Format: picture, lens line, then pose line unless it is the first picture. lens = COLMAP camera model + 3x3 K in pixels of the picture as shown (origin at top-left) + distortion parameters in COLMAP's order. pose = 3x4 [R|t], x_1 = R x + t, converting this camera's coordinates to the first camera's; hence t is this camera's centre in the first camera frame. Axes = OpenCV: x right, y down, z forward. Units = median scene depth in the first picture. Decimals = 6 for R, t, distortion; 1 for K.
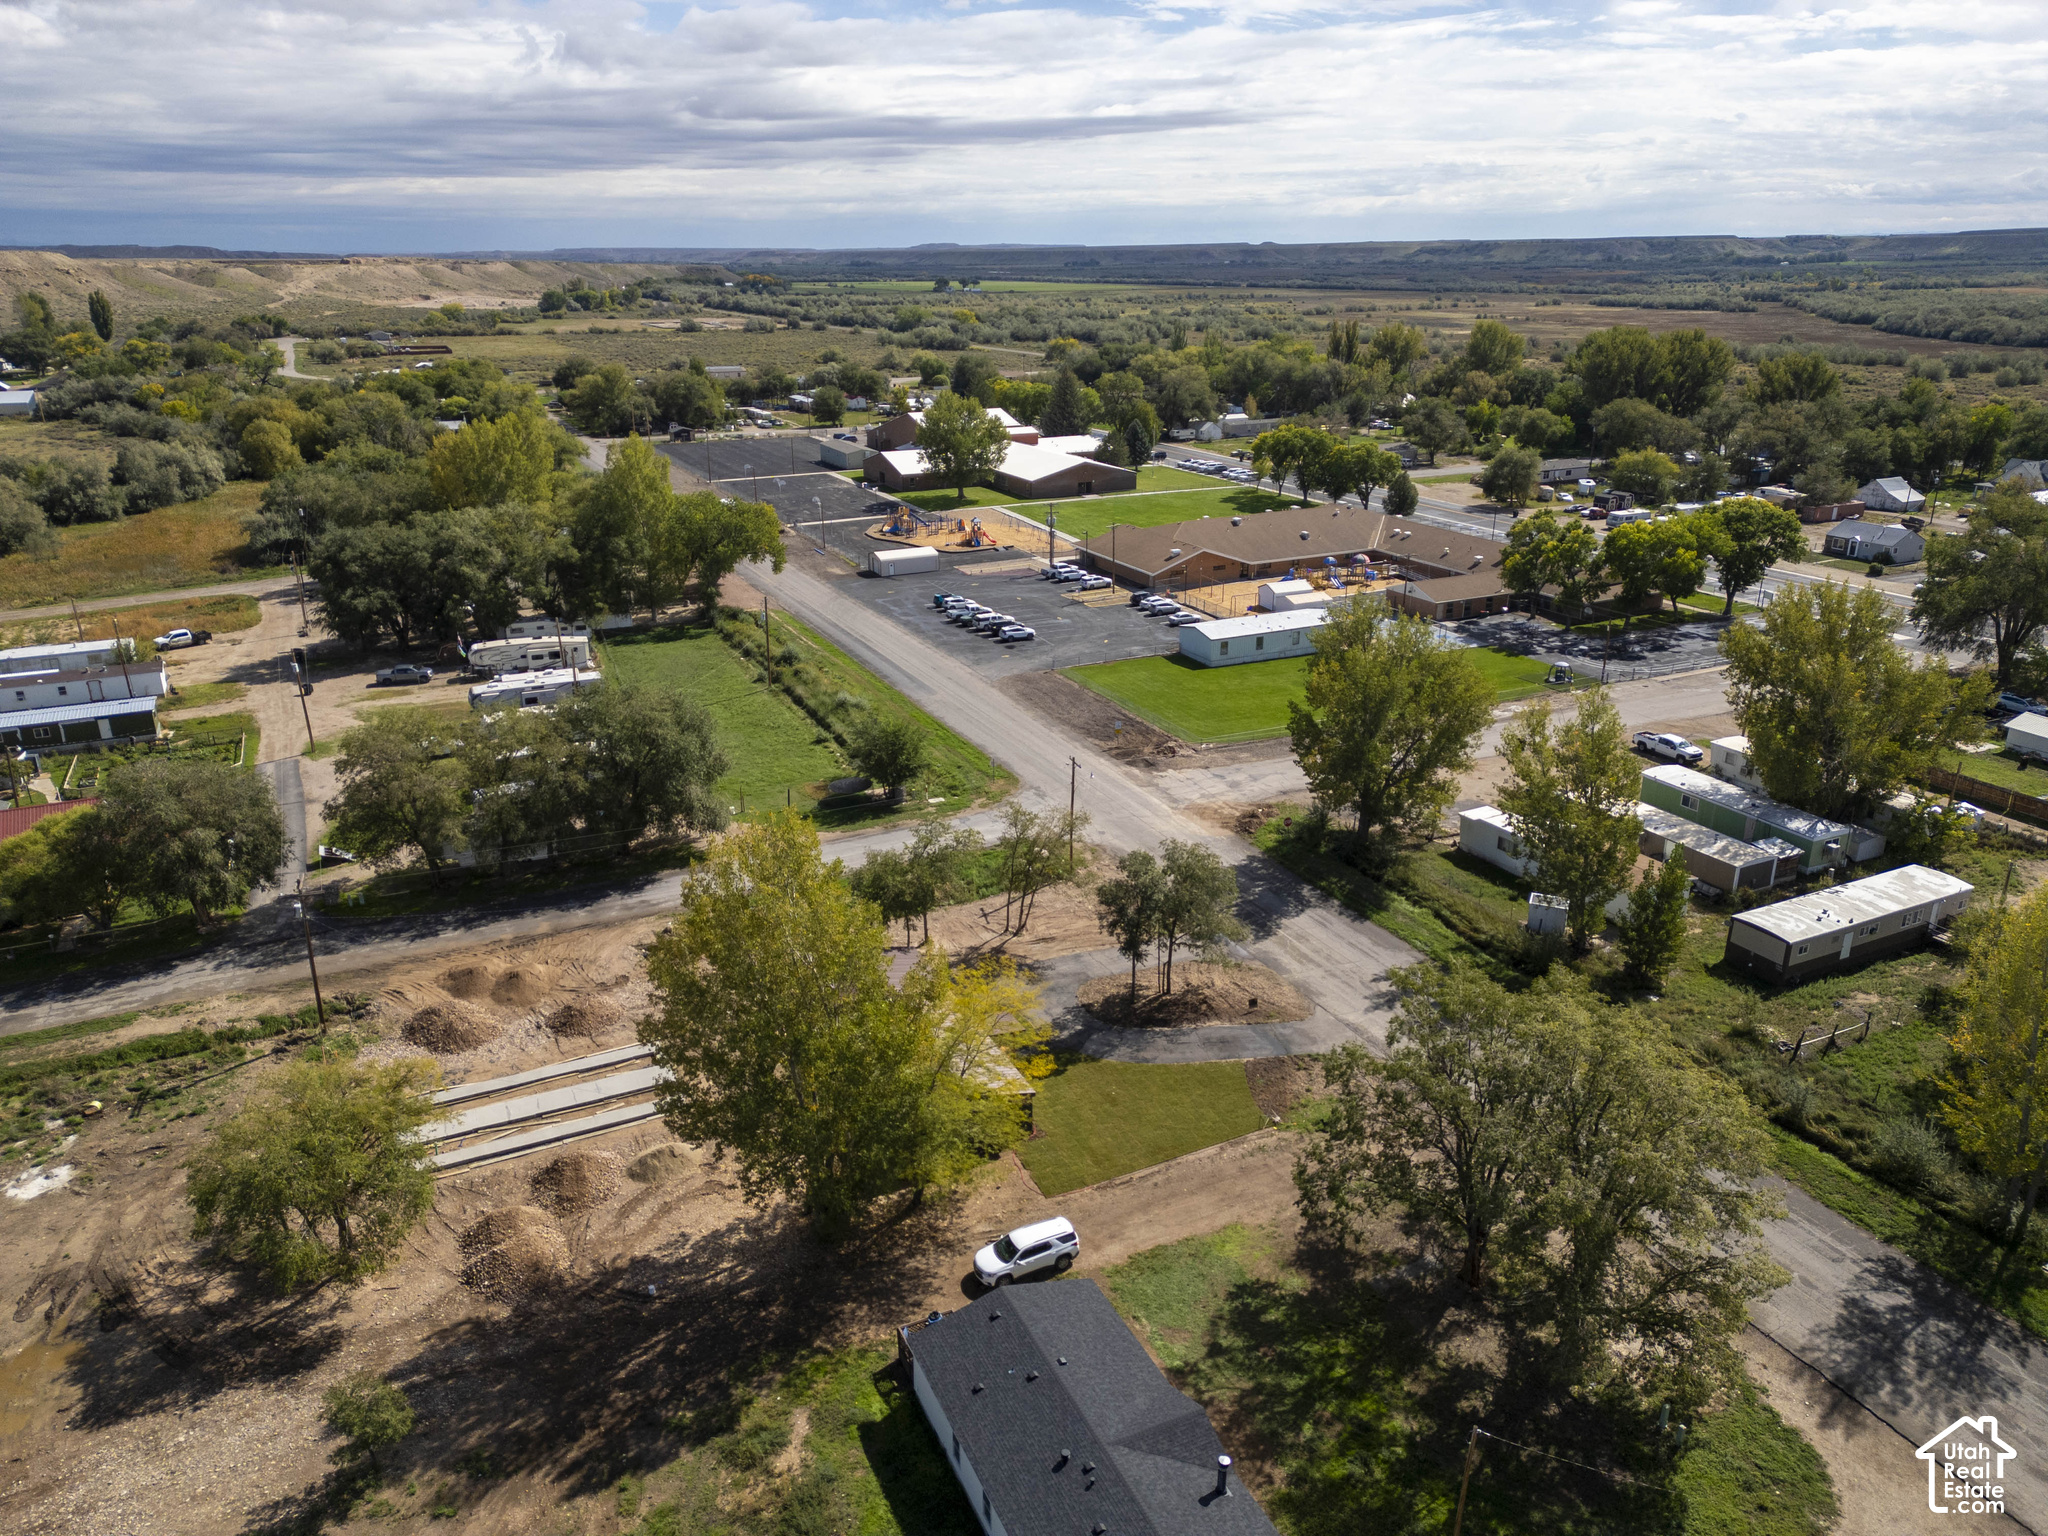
lens RADIAL K [[1421.3, 0, 1028.6], [0, 1421.3, 778.8], [0, 0, 1]] dist [0.075335, -0.065793]
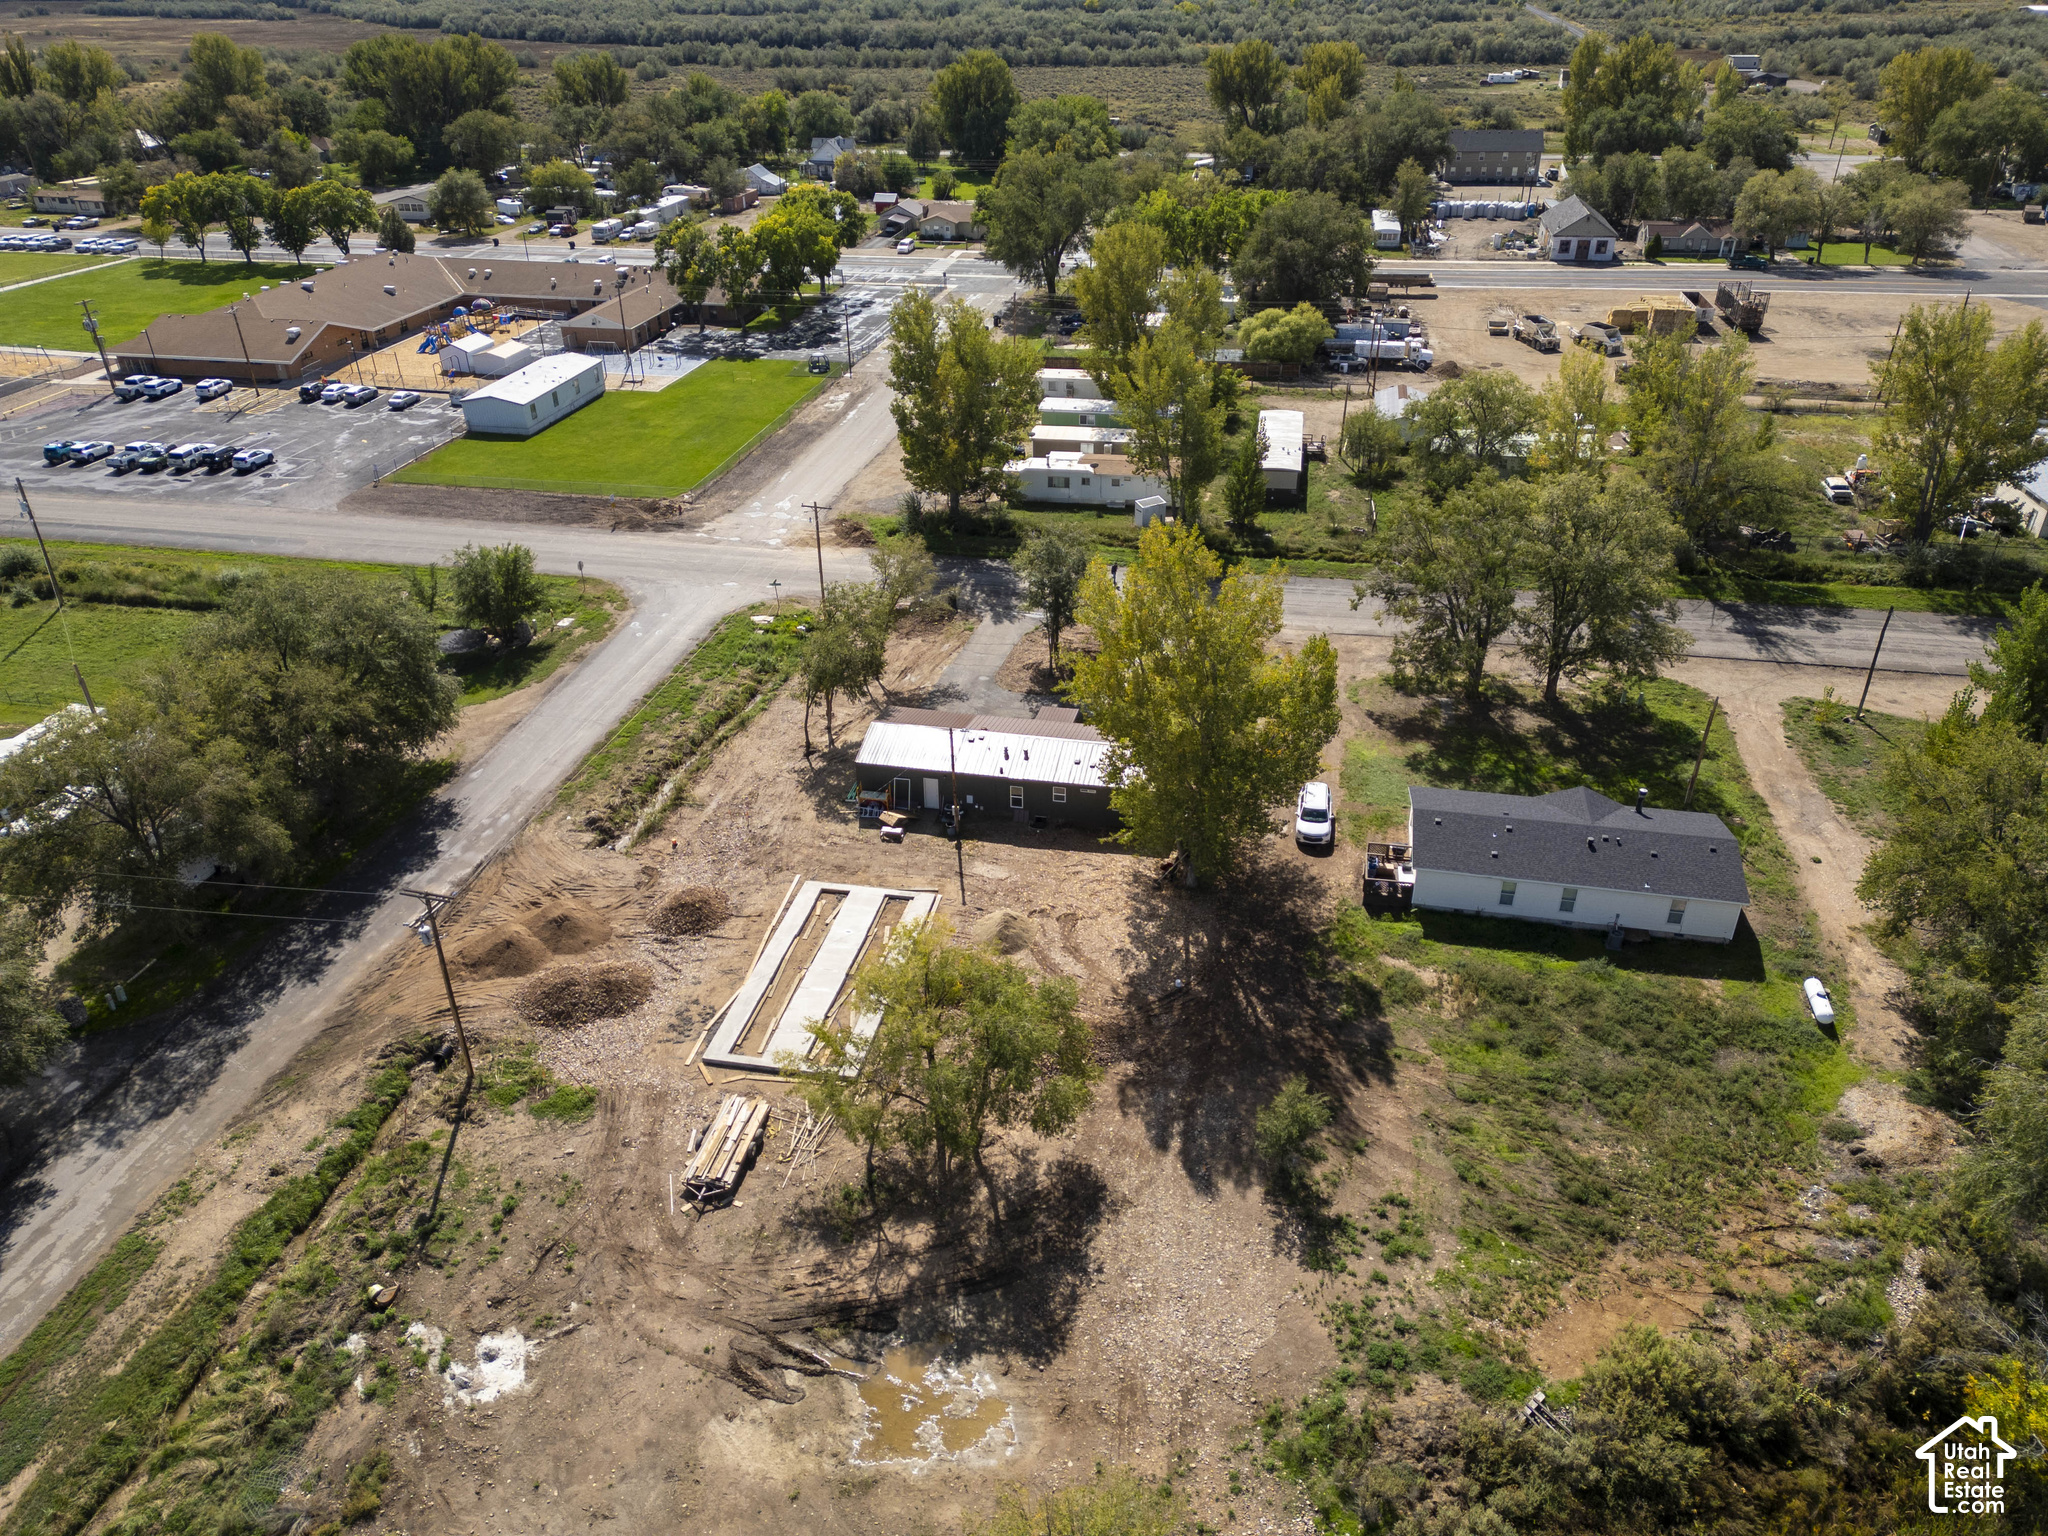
lens RADIAL K [[1421.3, 0, 1028.6], [0, 1421.3, 778.8], [0, 0, 1]] dist [0.075335, -0.065793]
pose [[0.597102, -0.407411, 0.691004, -0.661632], [0.285150, 0.912961, 0.291874, -0.088845], [-0.749772, 0.022761, 0.661304, 0.238136]]
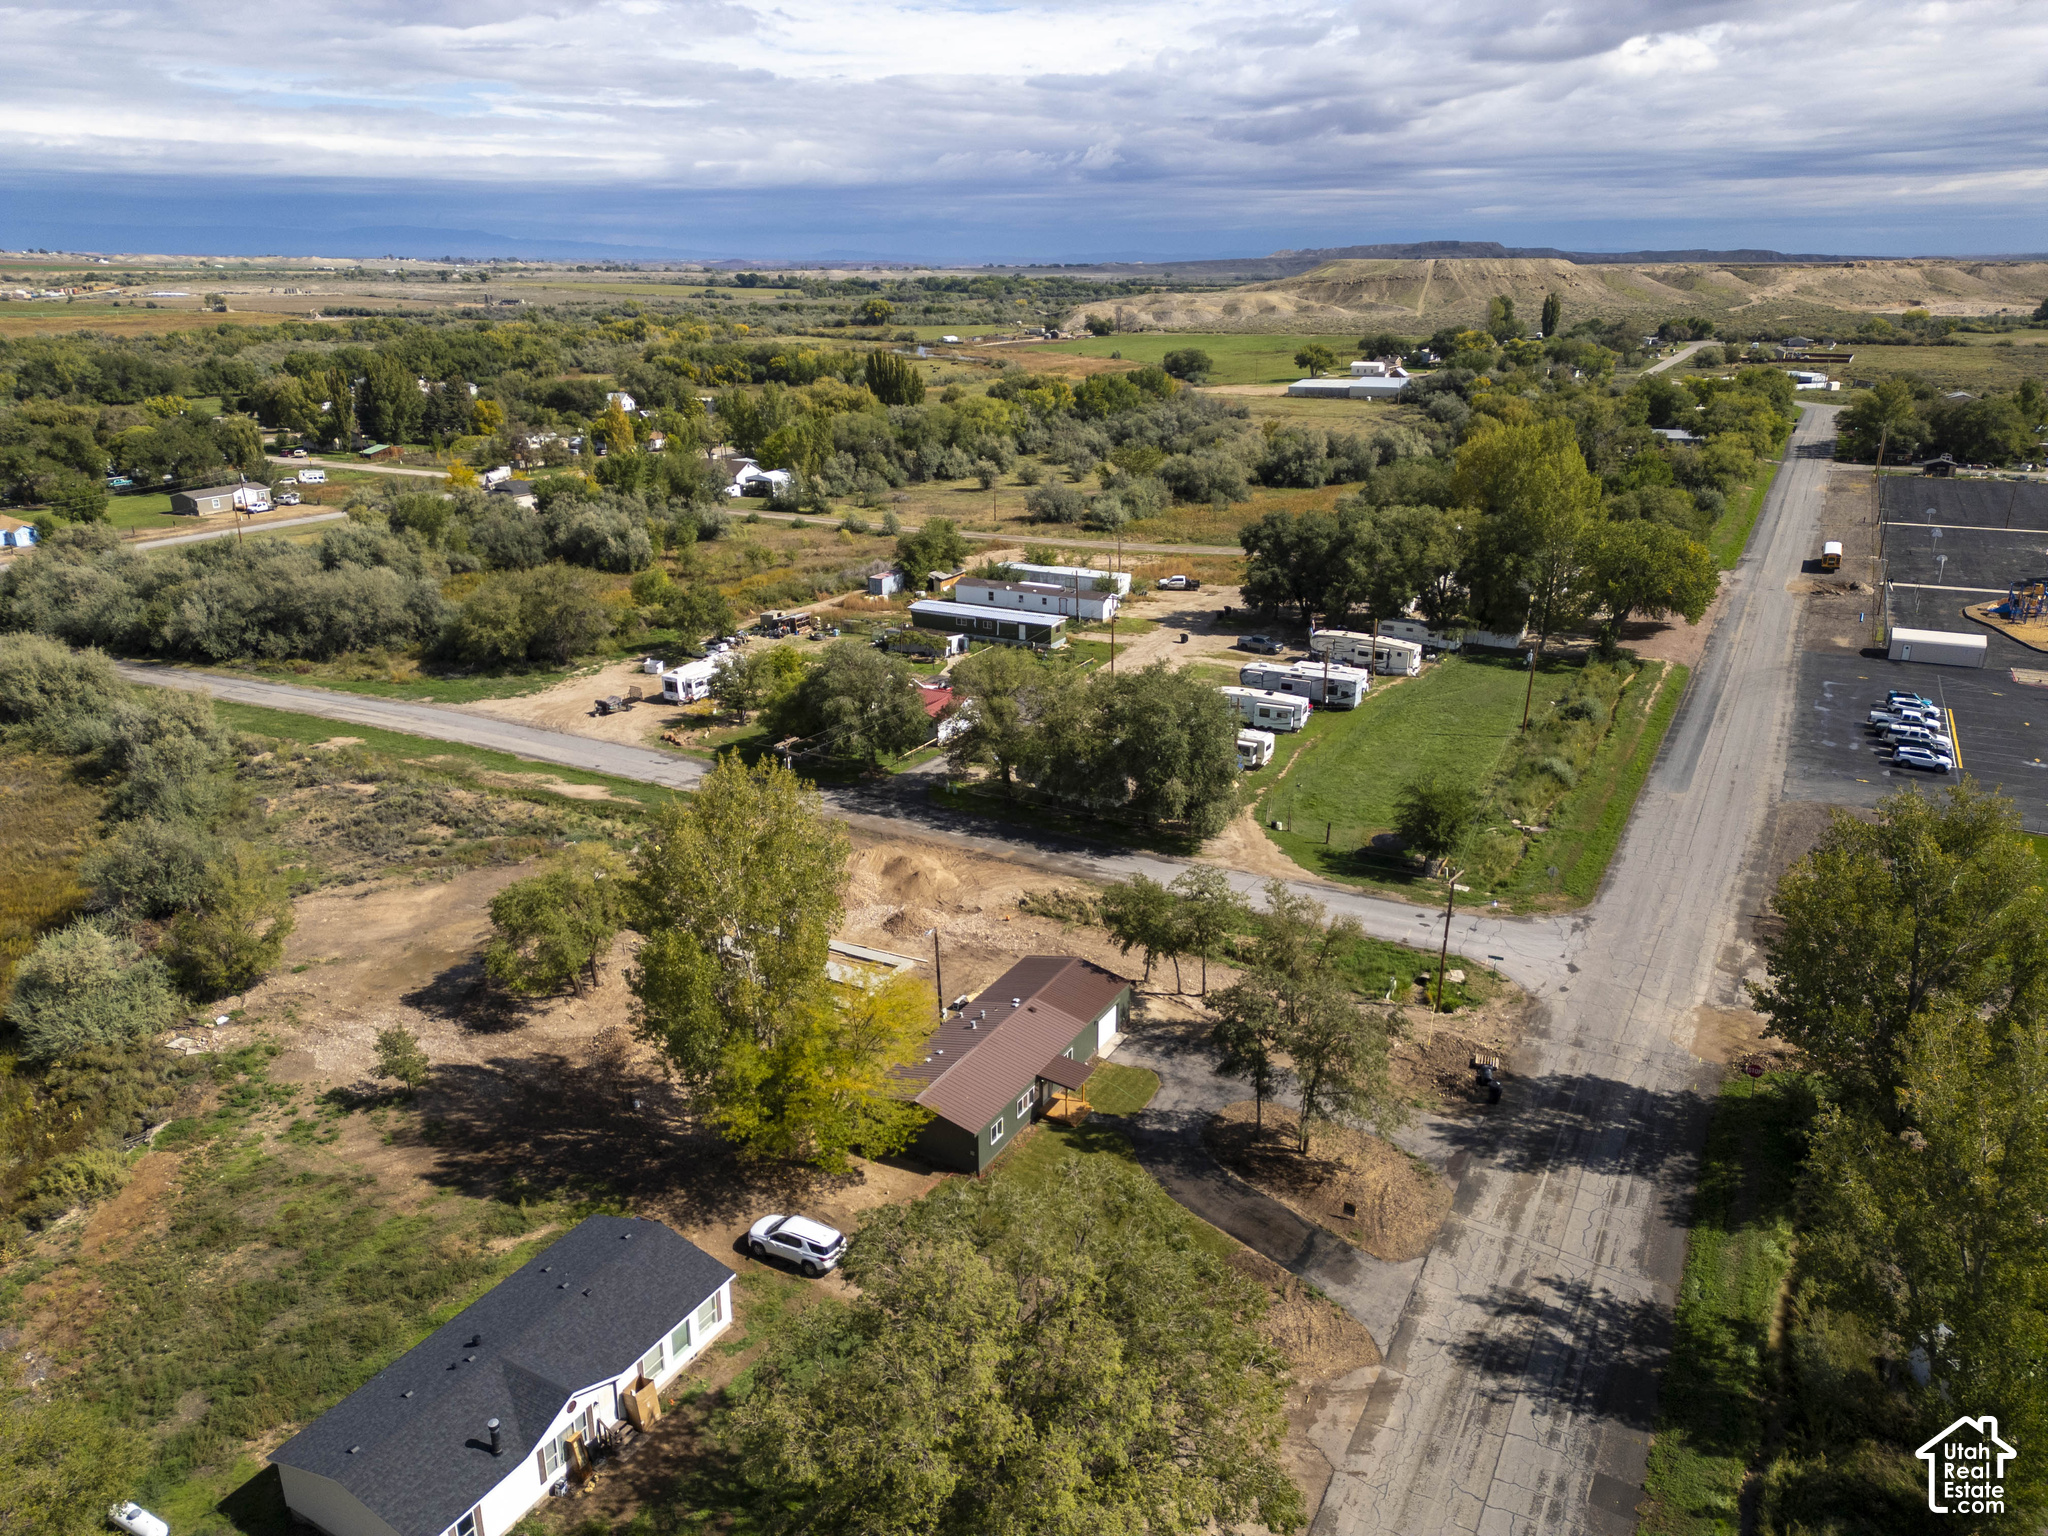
lens RADIAL K [[1421.3, 0, 1028.6], [0, 1421.3, 778.8], [0, 0, 1]] dist [0.075335, -0.065793]
pose [[0.587487, 0.278167, -0.759923, 0.516368], [-0.279633, 0.950999, 0.131930, -0.108161], [0.759385, 0.134992, 0.636484, 0.282415]]
